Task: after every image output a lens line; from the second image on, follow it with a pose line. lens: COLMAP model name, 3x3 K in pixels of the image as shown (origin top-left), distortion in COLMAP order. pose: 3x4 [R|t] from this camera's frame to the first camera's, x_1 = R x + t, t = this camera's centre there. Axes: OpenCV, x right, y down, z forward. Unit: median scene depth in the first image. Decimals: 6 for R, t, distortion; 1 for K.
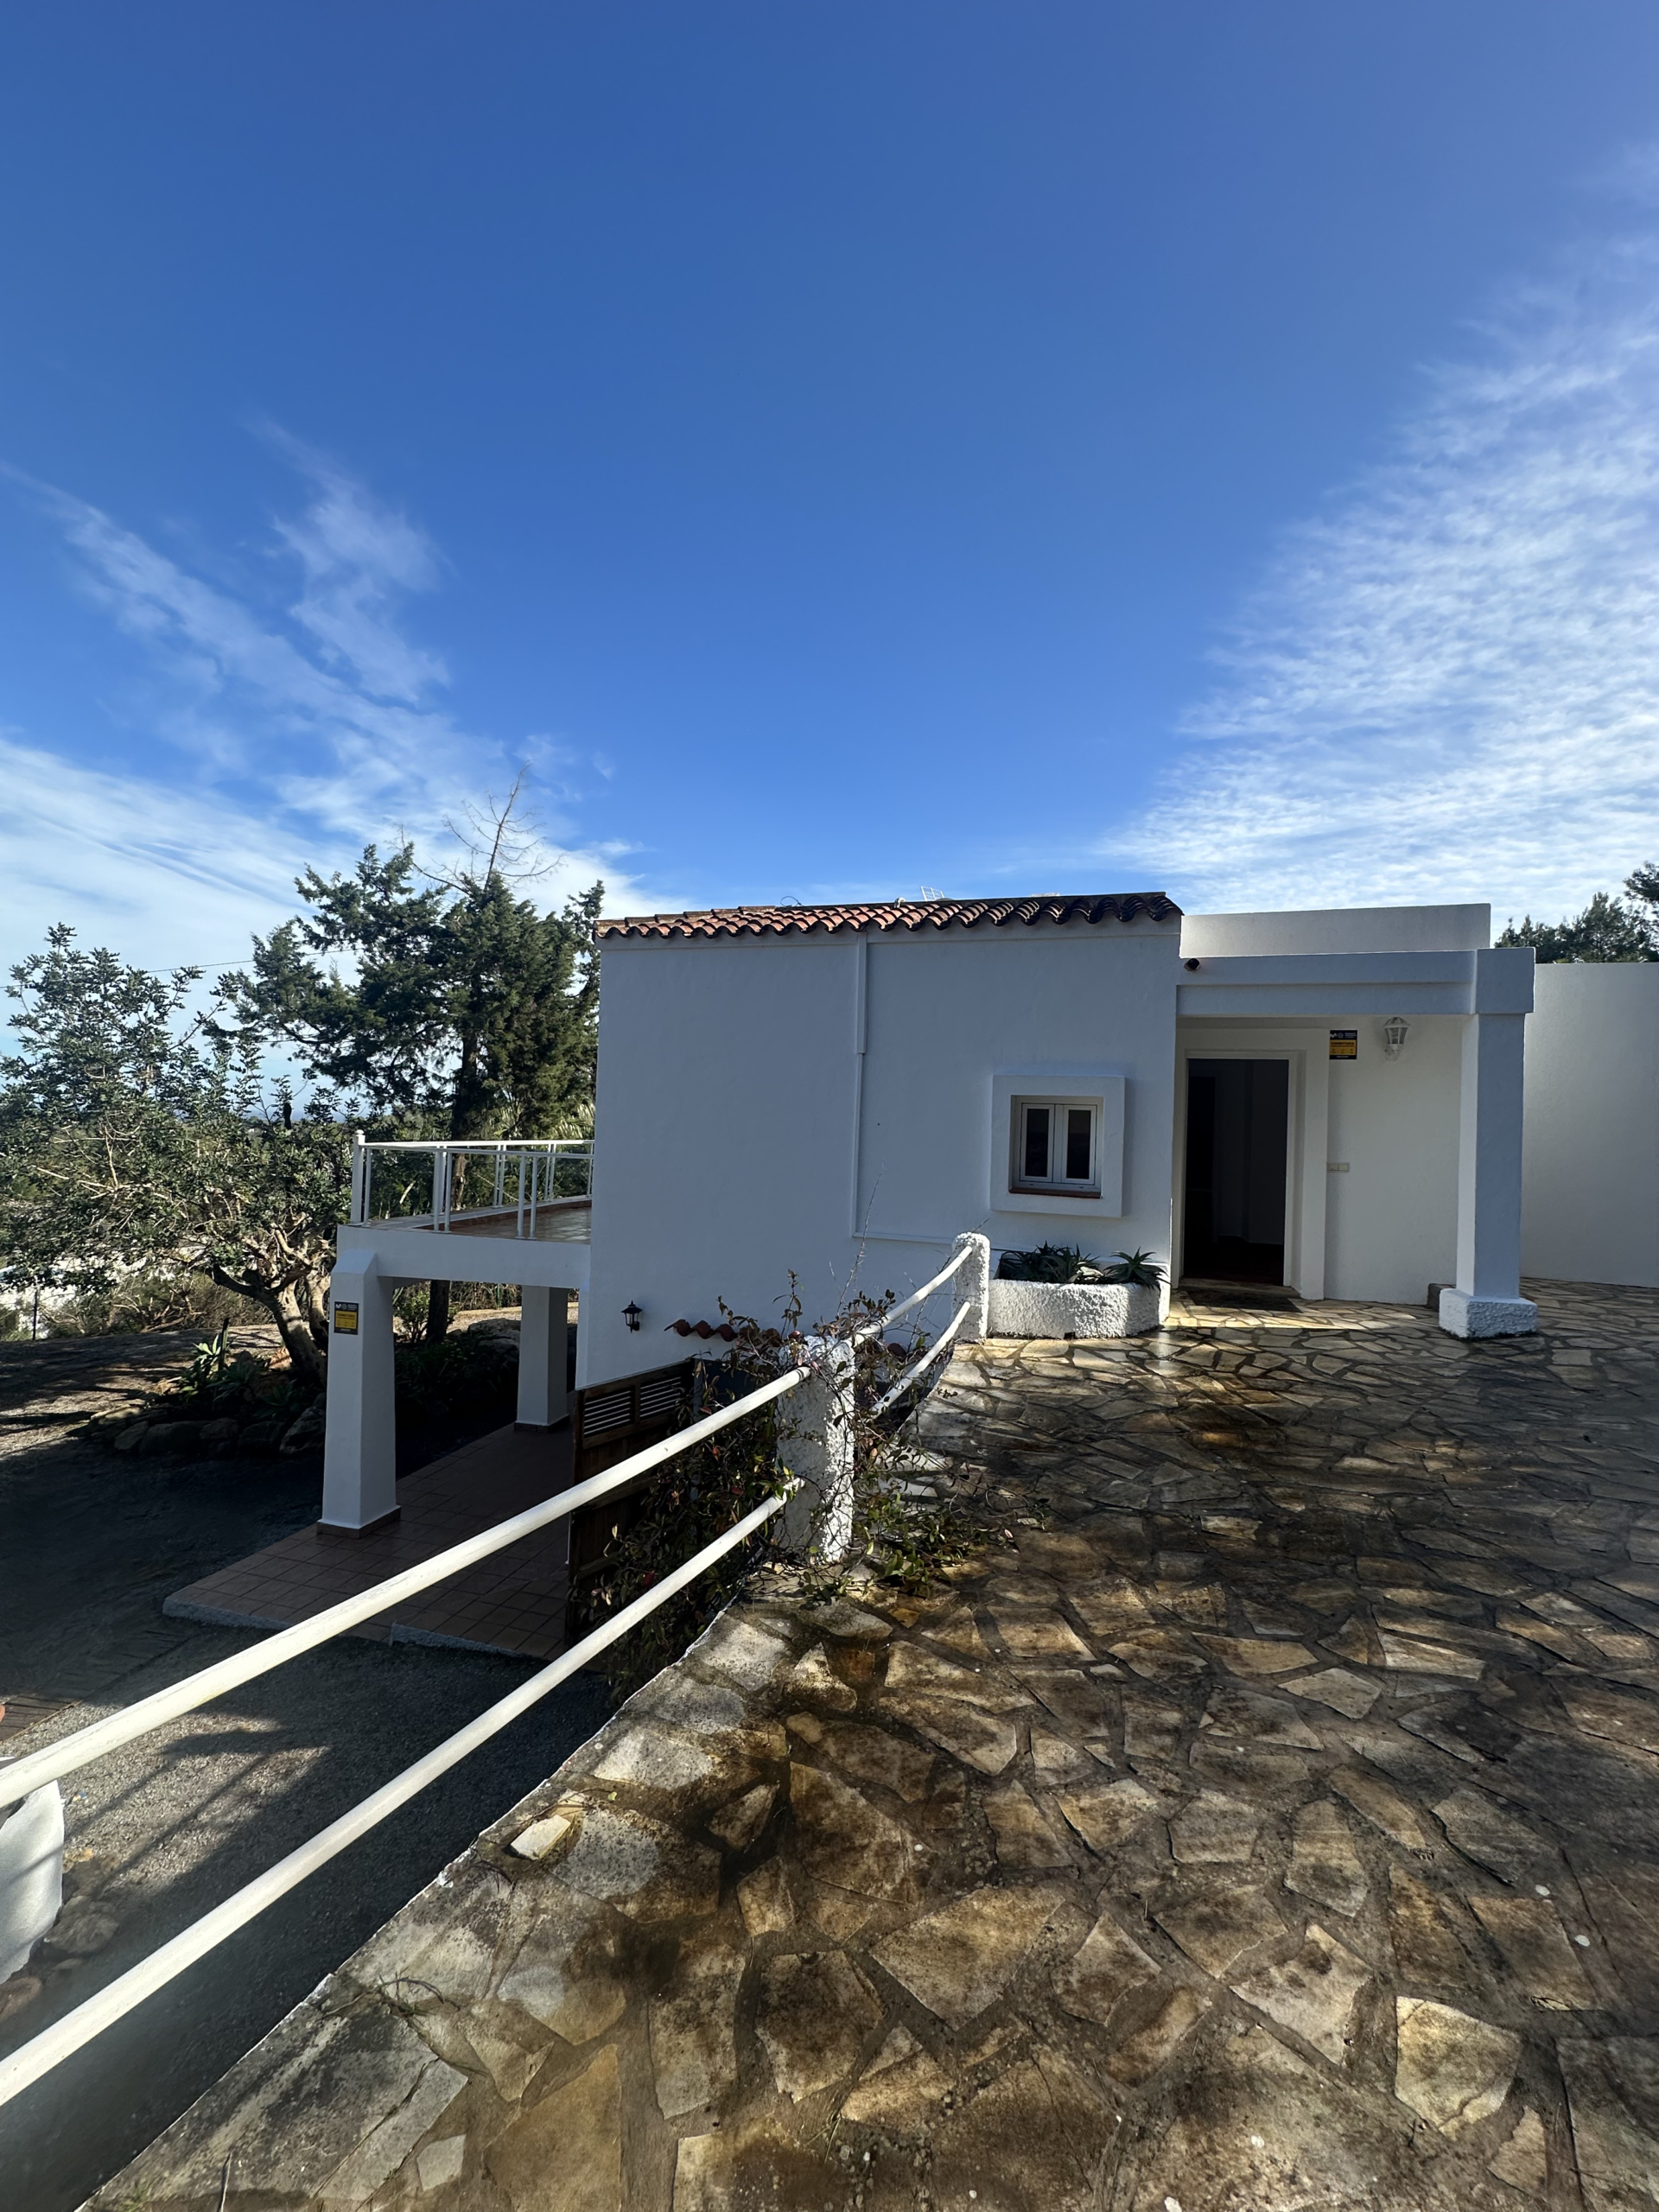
lens RADIAL K [[880.9, 0, 829.5], [0, 880.9, 1106.0], [0, 0, 1]] dist [-0.001580, 0.000242]
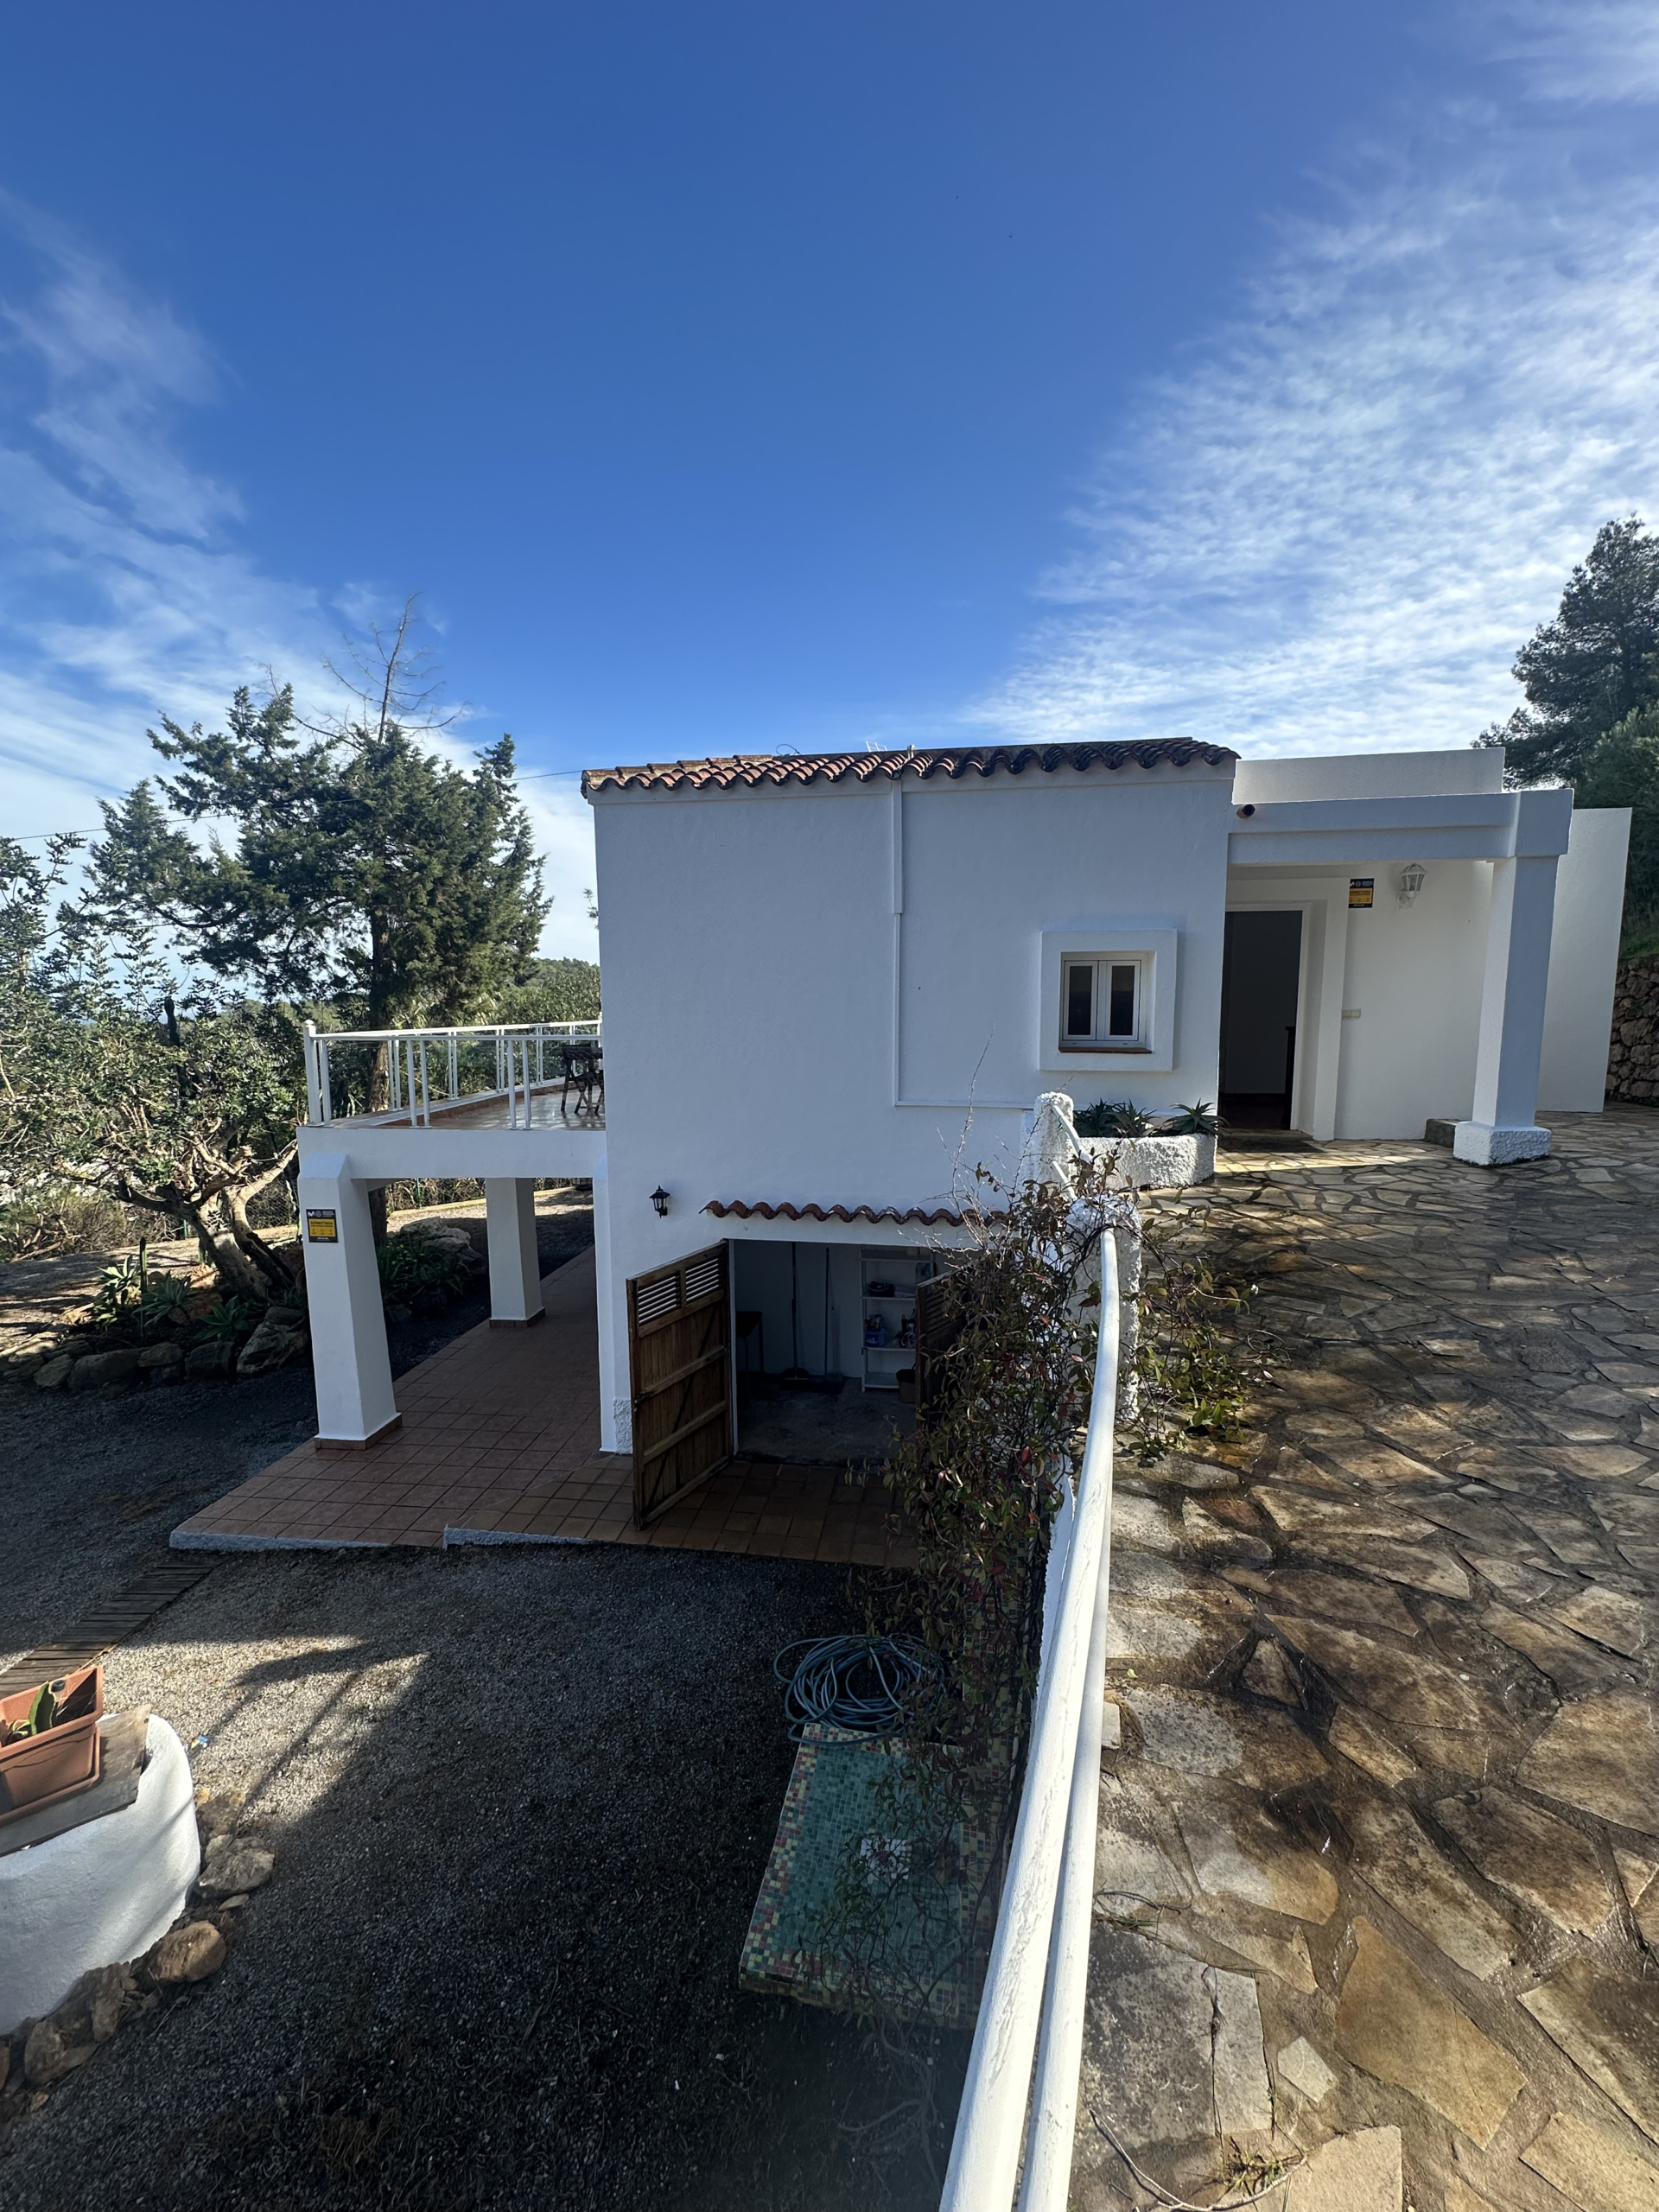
lens RADIAL K [[883.0, 0, 824.9], [0, 883.0, 1069.6], [0, 0, 1]] dist [-0.002962, 0.000007]
pose [[0.989560, -0.048696, 0.135647, -0.185116], [0.035254, 0.994384, 0.099793, 0.008220], [-0.139744, -0.093969, 0.985719, 0.046819]]
